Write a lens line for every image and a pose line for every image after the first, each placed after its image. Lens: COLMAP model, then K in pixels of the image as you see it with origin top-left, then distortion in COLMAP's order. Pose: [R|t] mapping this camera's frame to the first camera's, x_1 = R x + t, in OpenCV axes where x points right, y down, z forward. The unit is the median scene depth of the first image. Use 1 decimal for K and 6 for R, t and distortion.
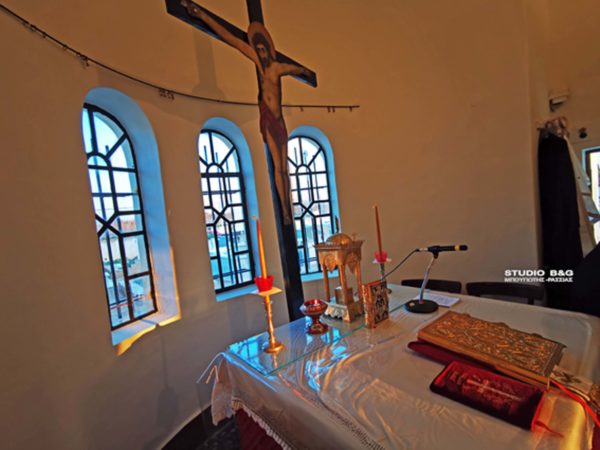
lens RADIAL K [[281.7, 0, 300.0], [0, 281.7, 225.0], [0, 0, 1]] dist [-0.000439, 0.001544]
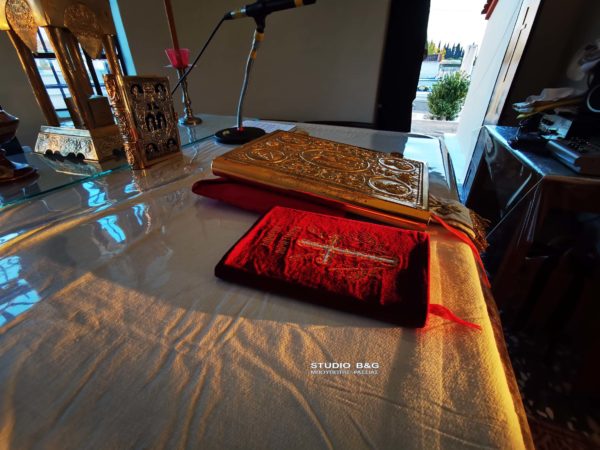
lens RADIAL K [[281.7, 0, 300.0], [0, 281.7, 225.0], [0, 0, 1]] dist [-0.000439, 0.001544]
pose [[0.869000, -0.149845, 0.471578, 0.388743], [-0.077111, 0.900389, 0.428197, 0.336935], [-0.488767, -0.408467, 0.770883, 0.662536]]
